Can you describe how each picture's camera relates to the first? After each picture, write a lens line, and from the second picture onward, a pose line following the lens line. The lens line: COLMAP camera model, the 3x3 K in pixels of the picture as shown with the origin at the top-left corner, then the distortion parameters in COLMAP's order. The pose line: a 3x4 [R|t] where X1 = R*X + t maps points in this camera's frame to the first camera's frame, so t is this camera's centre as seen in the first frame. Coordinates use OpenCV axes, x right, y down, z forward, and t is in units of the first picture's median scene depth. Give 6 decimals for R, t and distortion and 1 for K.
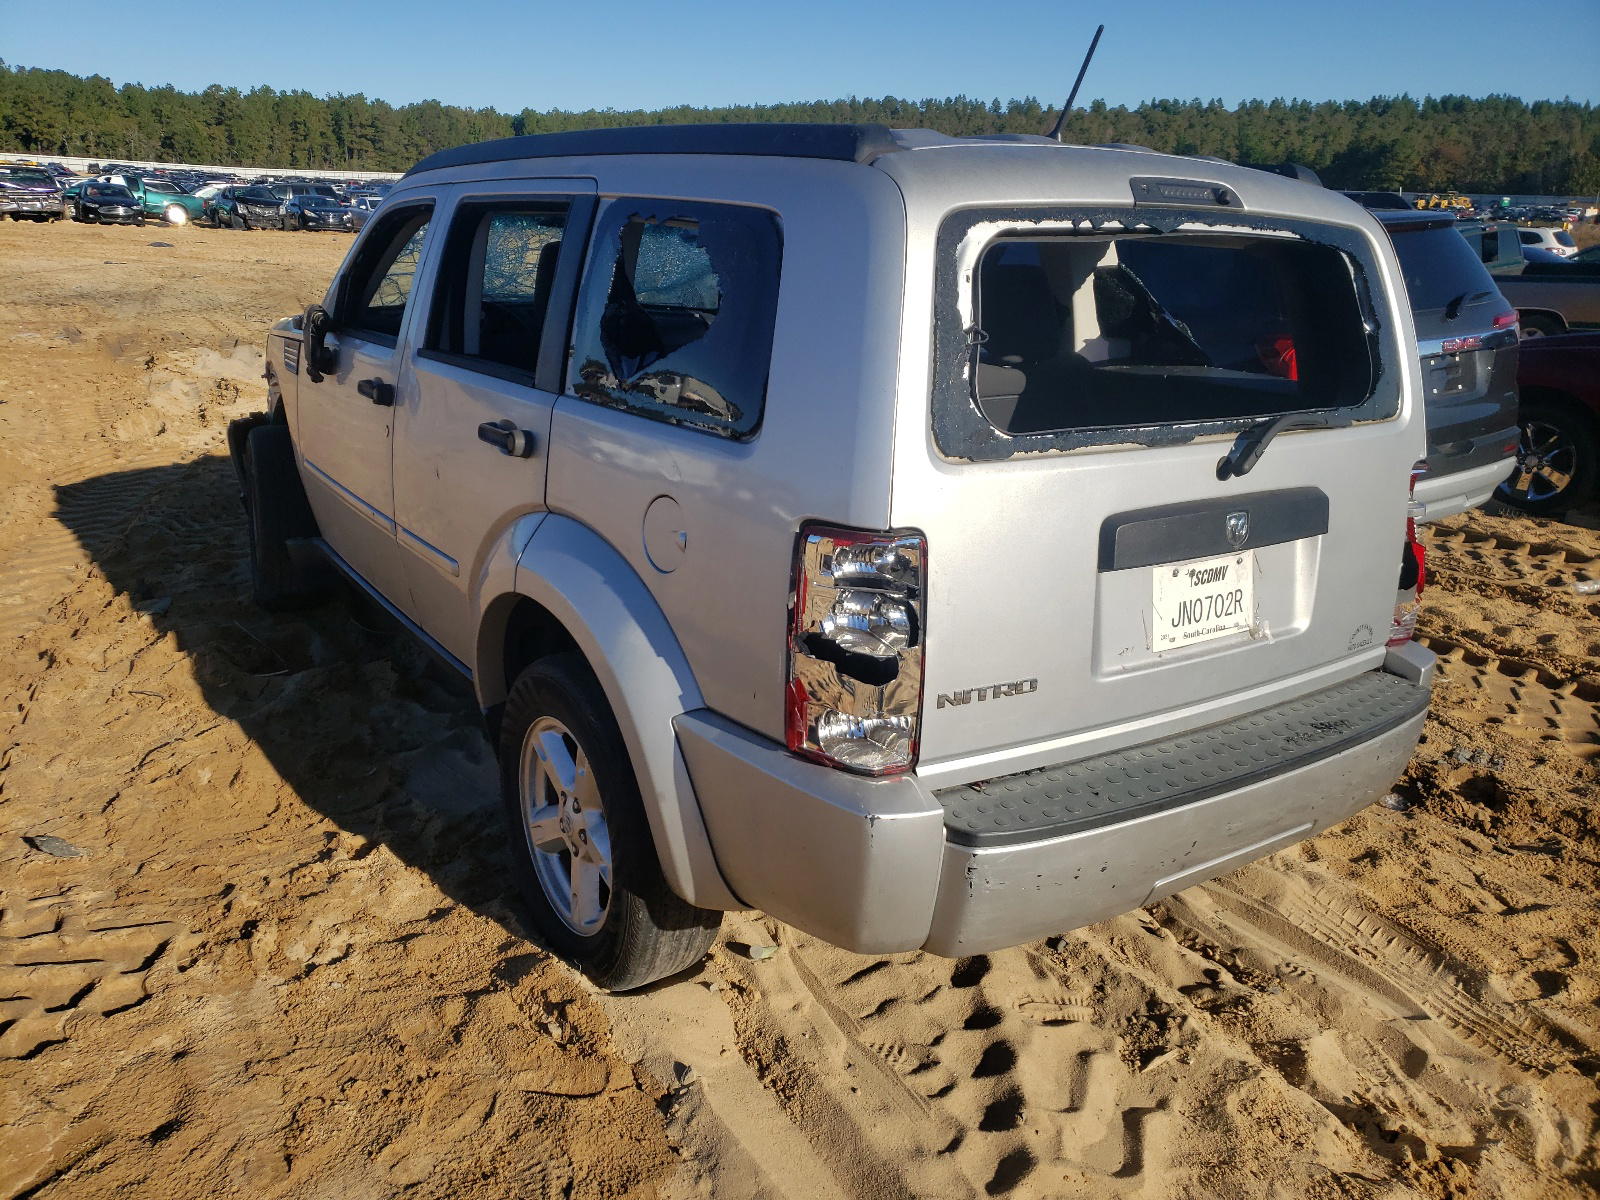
lens RADIAL K [[1219.0, 0, 799.9], [0, 1219.0, 602.6], [0, 0, 1]] dist [0.006725, 0.016011]
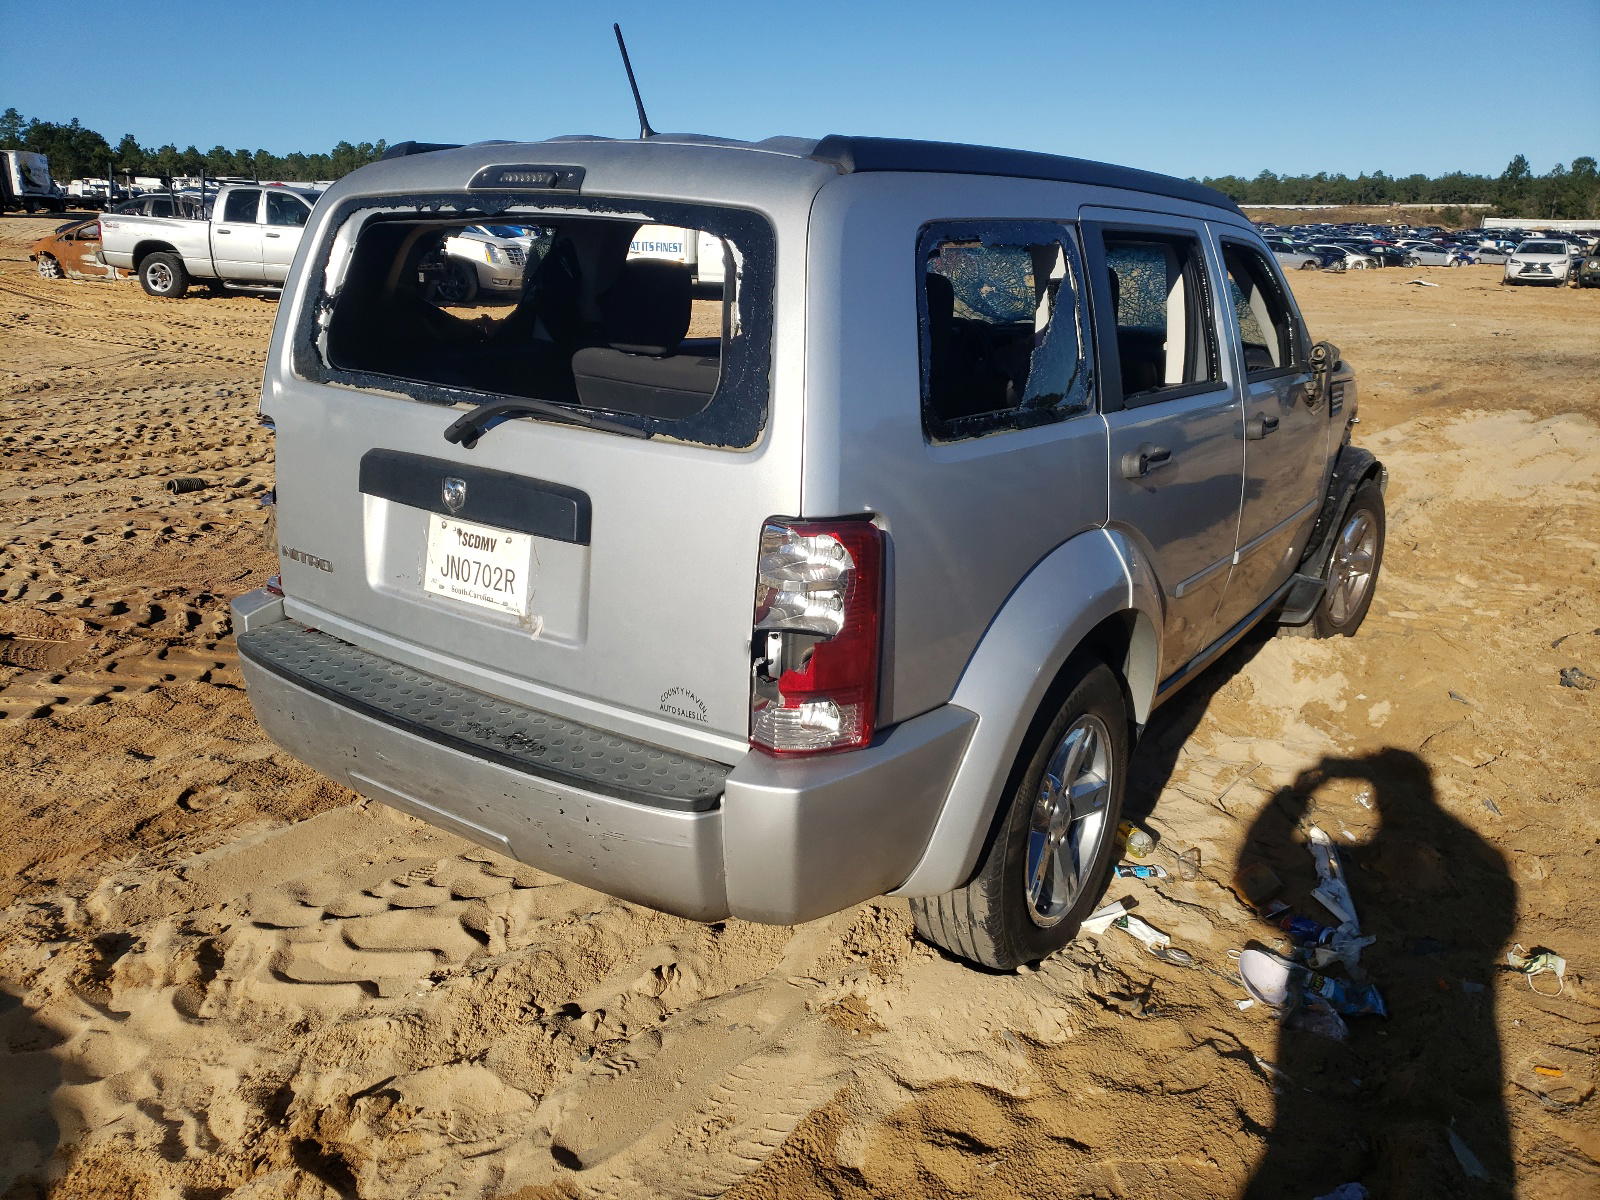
lens RADIAL K [[1219.0, 0, 800.1], [0, 1219.0, 597.6], [0, 0, 1]] dist [0.006725, 0.016011]
pose [[0.368802, 0.243907, -0.896936, 1.409177], [-0.293607, 0.946122, 0.136557, -0.203772], [0.881918, 0.212984, 0.420545, 0.831892]]
